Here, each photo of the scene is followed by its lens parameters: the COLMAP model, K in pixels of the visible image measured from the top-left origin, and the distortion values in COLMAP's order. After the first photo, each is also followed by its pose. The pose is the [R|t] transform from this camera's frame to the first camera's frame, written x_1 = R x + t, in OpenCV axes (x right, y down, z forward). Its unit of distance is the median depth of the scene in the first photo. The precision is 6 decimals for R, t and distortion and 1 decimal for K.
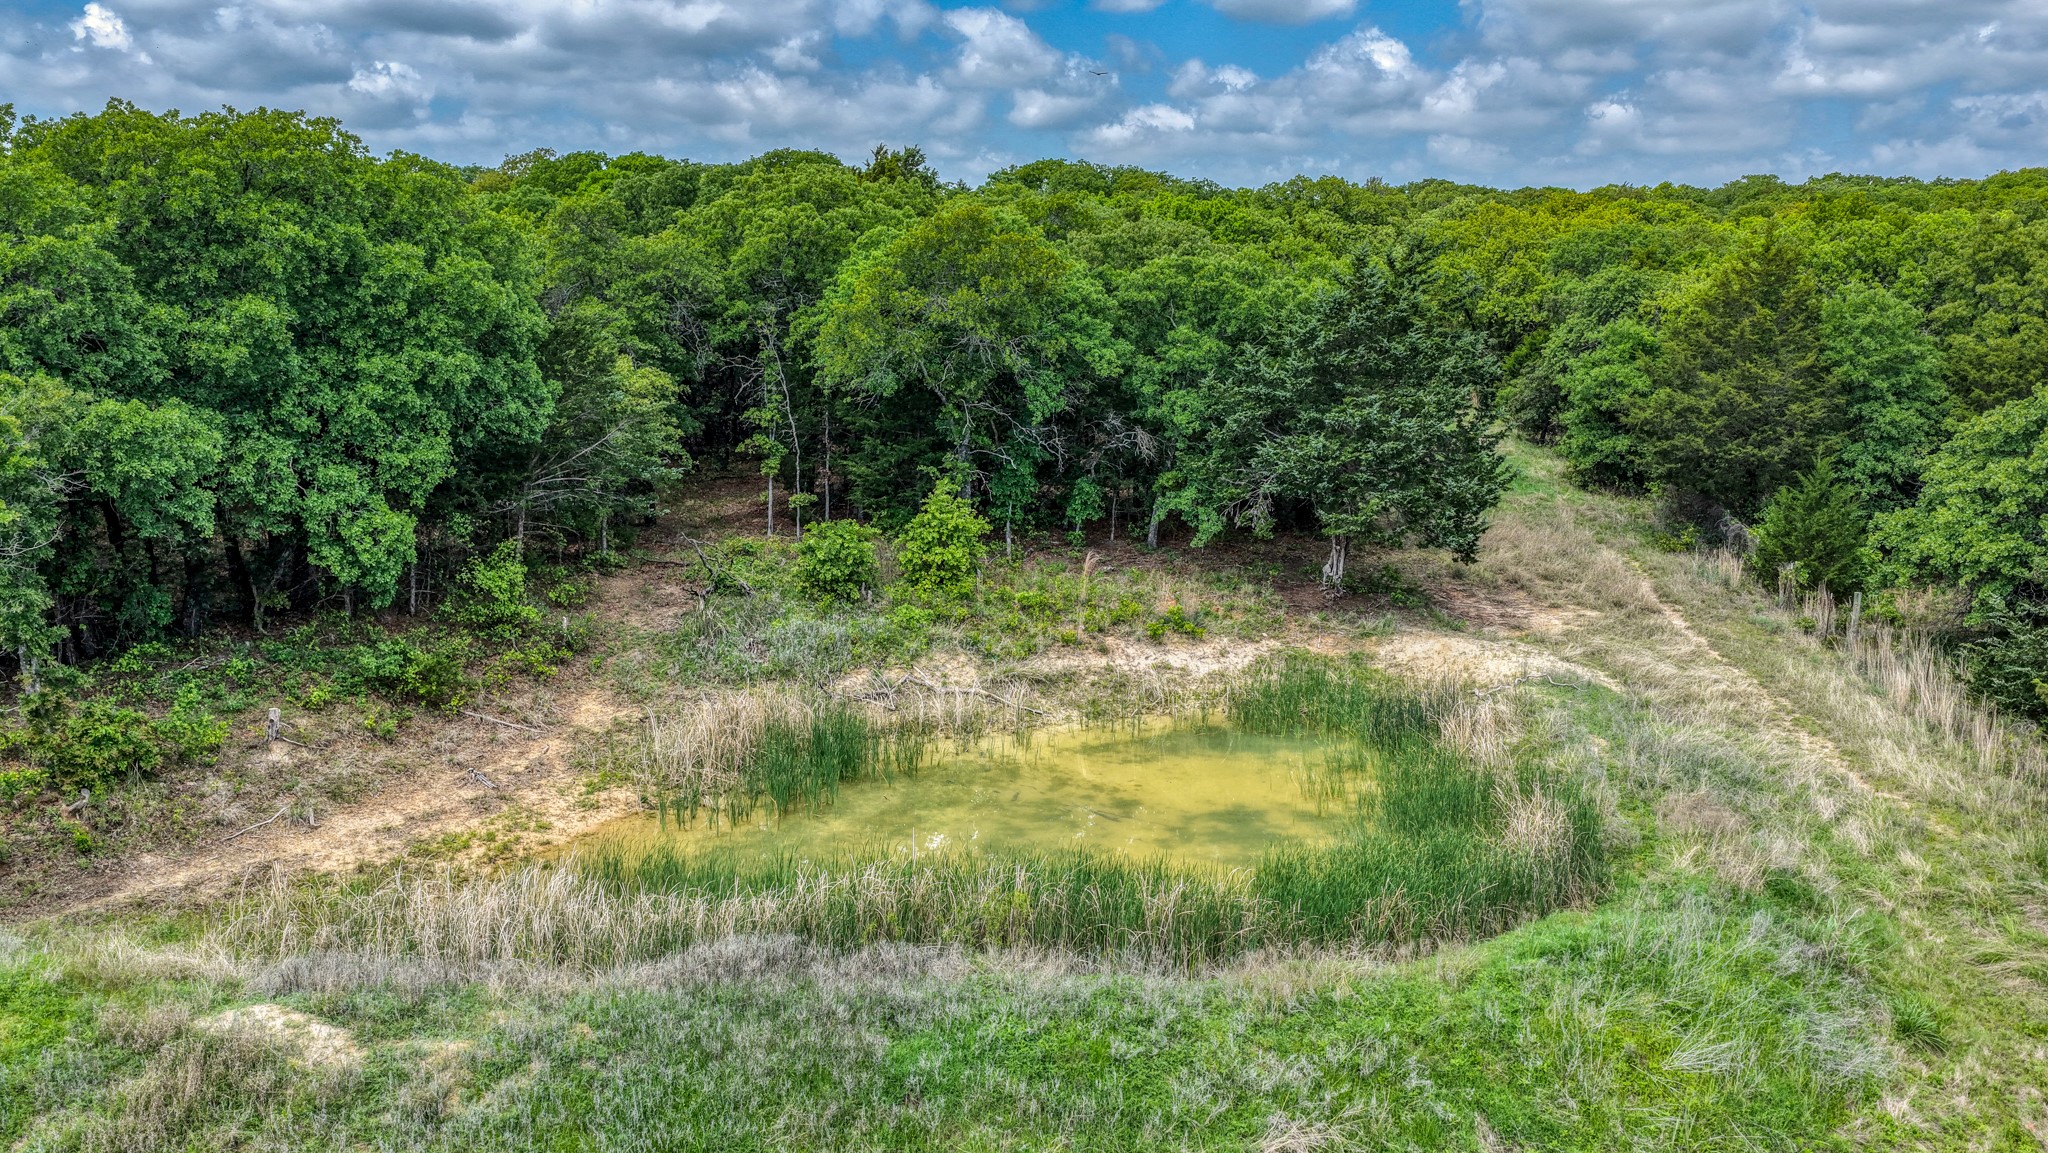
lens RADIAL K [[1699.7, 0, 1030.5], [0, 1699.7, 569.1], [0, 0, 1]] dist [-0.007859, 0.016909]
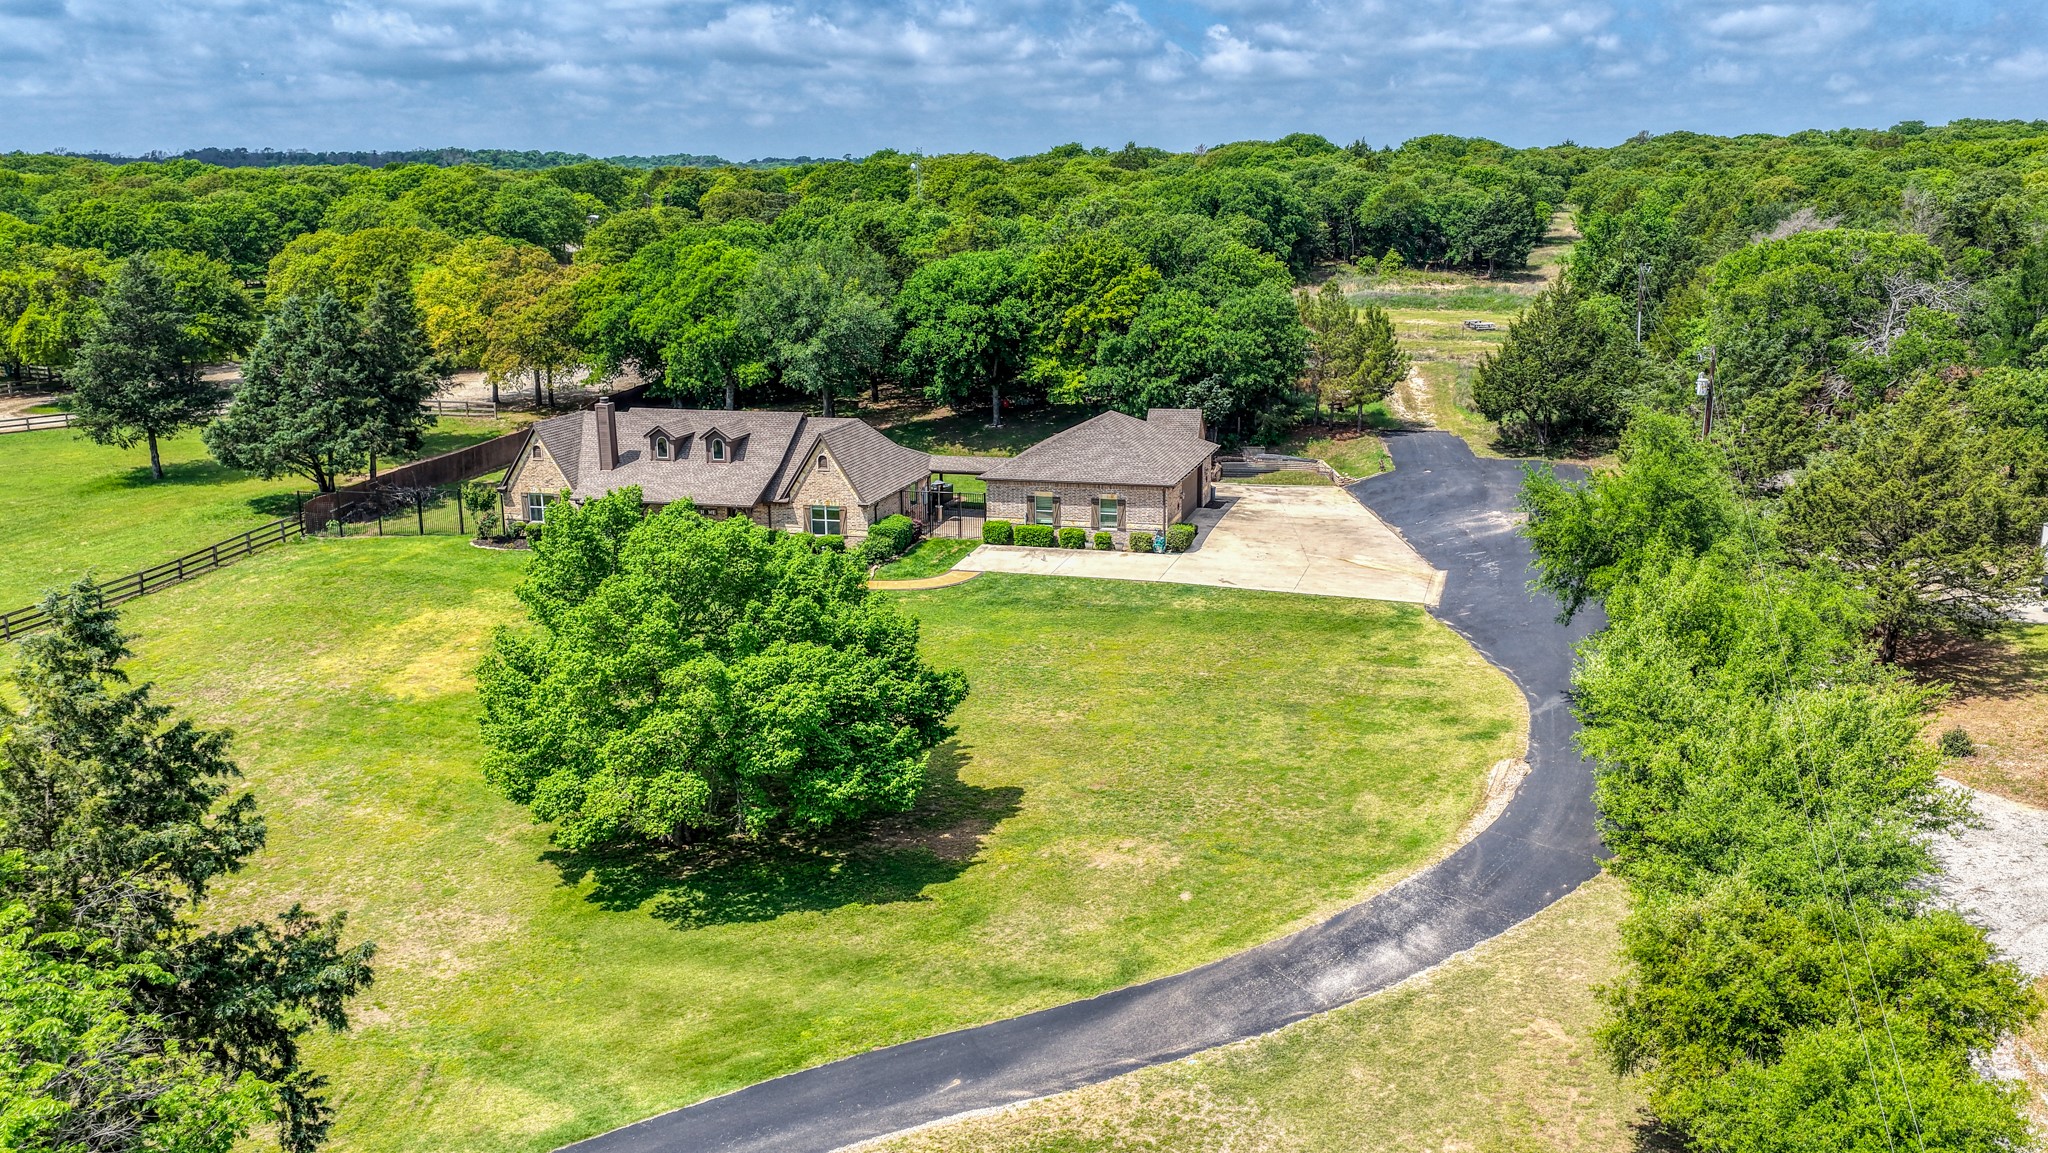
lens RADIAL K [[1720.7, 0, 1023.2], [0, 1720.7, 499.1], [0, 0, 1]] dist [0.007777, 0.011982]
pose [[0.976251, 0.024293, -0.215275, -0.010418], [-0.021071, 0.999629, 0.017251, 0.506833], [0.215614, -0.012305, 0.976401, -3.309302]]
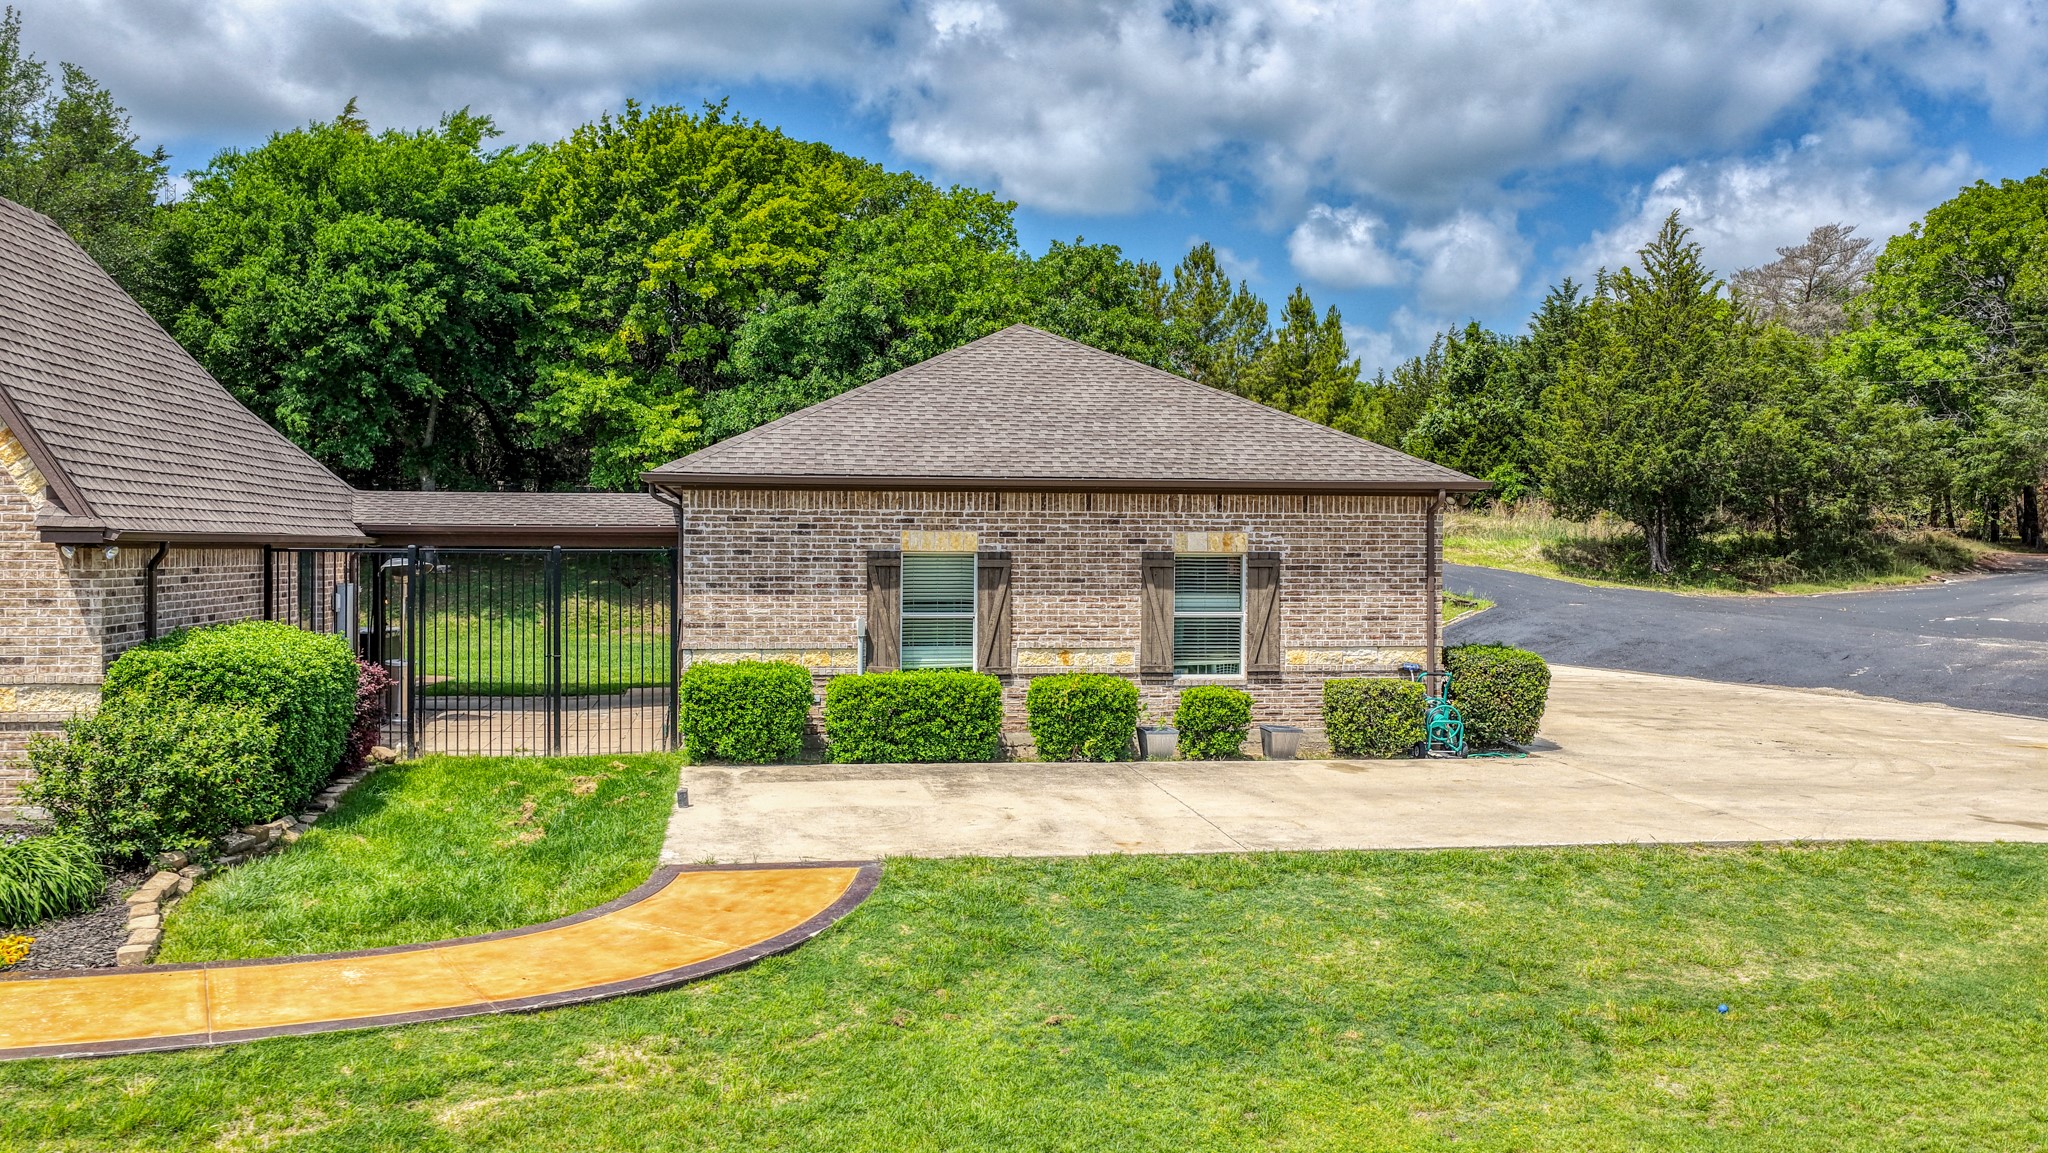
lens RADIAL K [[1699.7, 0, 1030.5], [0, 1699.7, 569.1], [0, 0, 1]] dist [-0.007859, 0.016909]
pose [[0.976046, -0.002893, 0.217543, -0.463278], [0.036449, 0.987953, -0.150401, 0.606731], [-0.214487, 0.154727, 0.964393, -1.907430]]
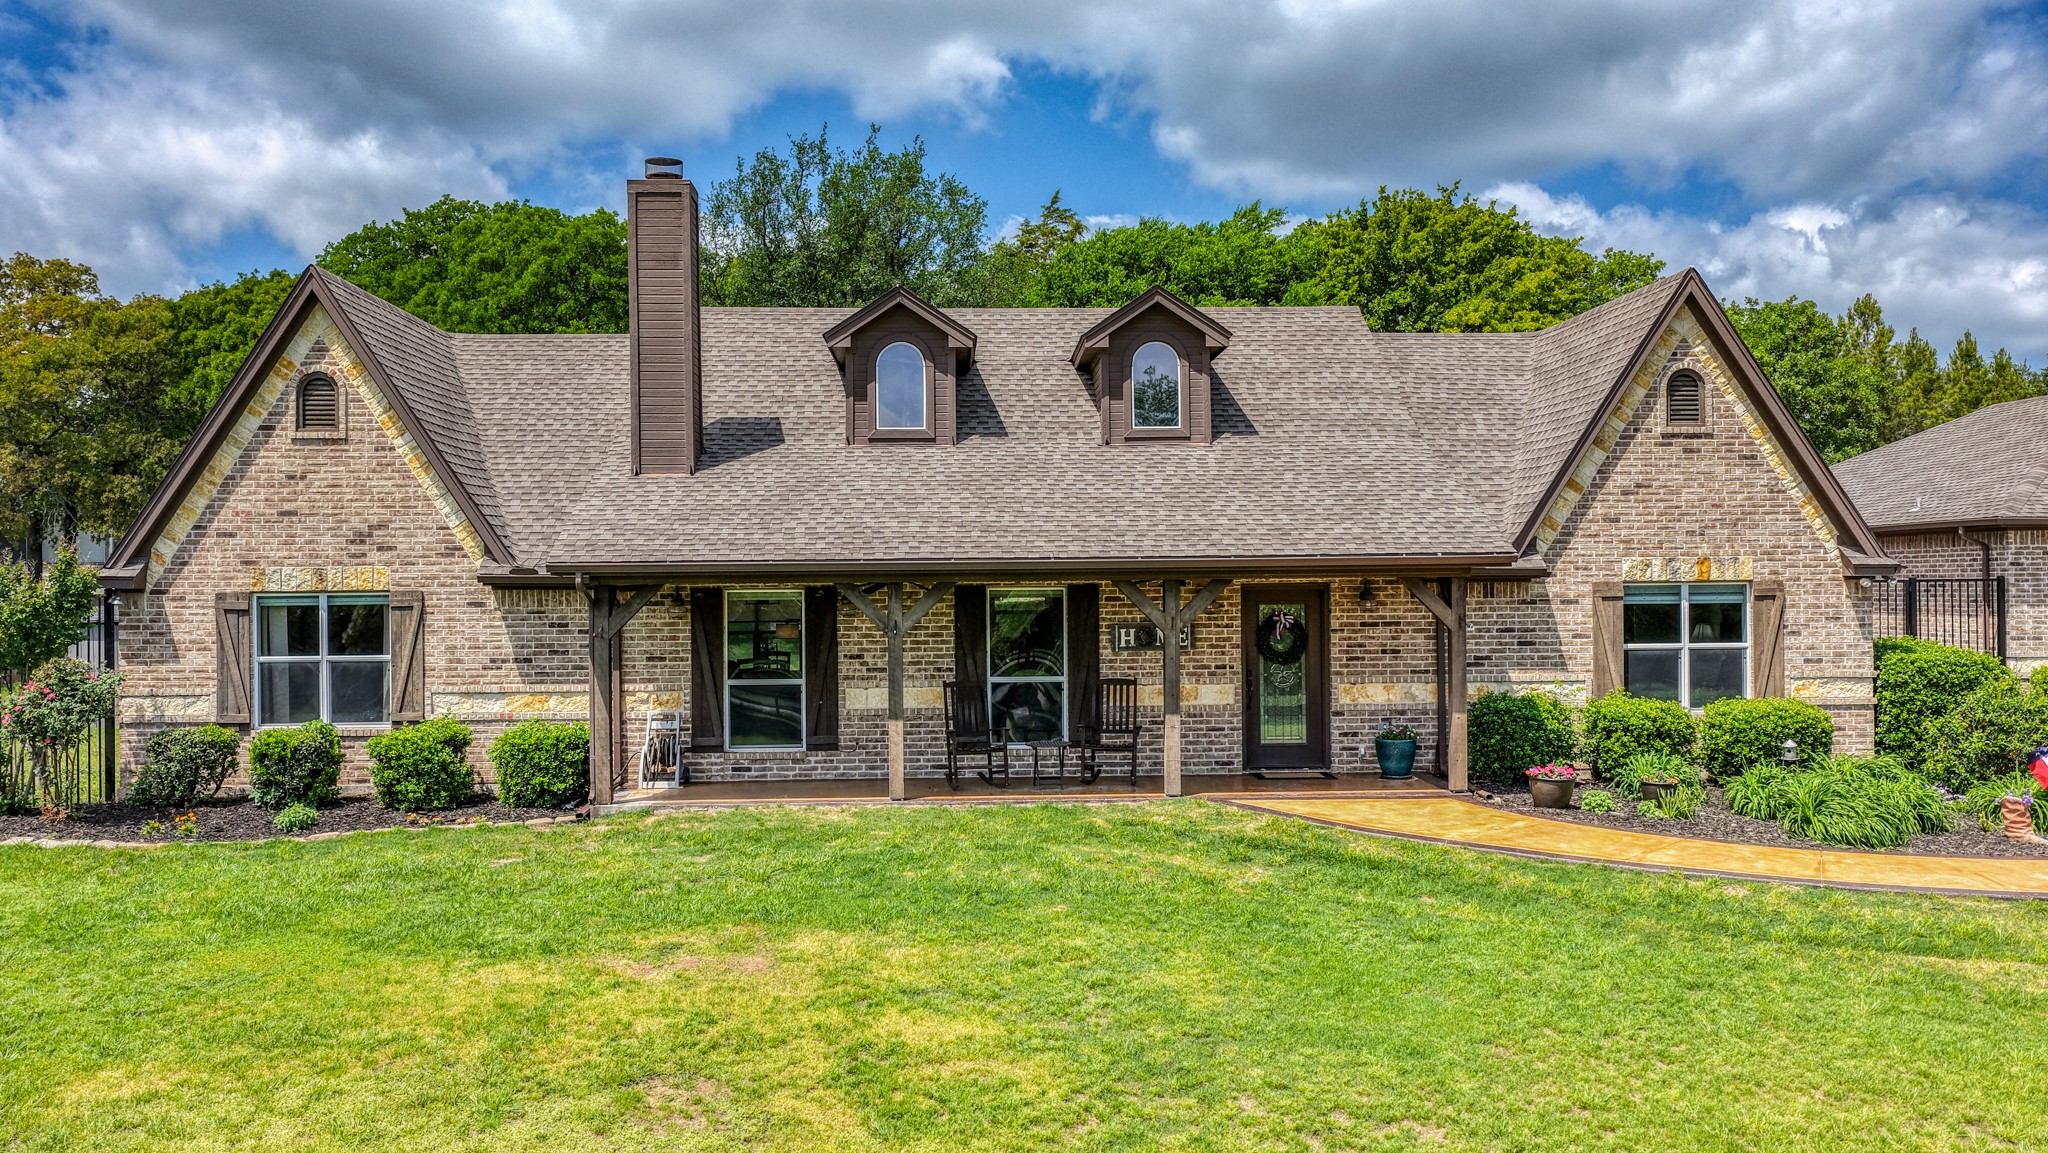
lens RADIAL K [[1699.7, 0, 1030.5], [0, 1699.7, 569.1], [0, 0, 1]] dist [-0.007859, 0.016909]
pose [[0.994697, -0.011603, 0.102192, -0.819308], [0.029460, 0.984126, -0.175006, 0.616740], [-0.098539, 0.177089, 0.979250, -1.974572]]
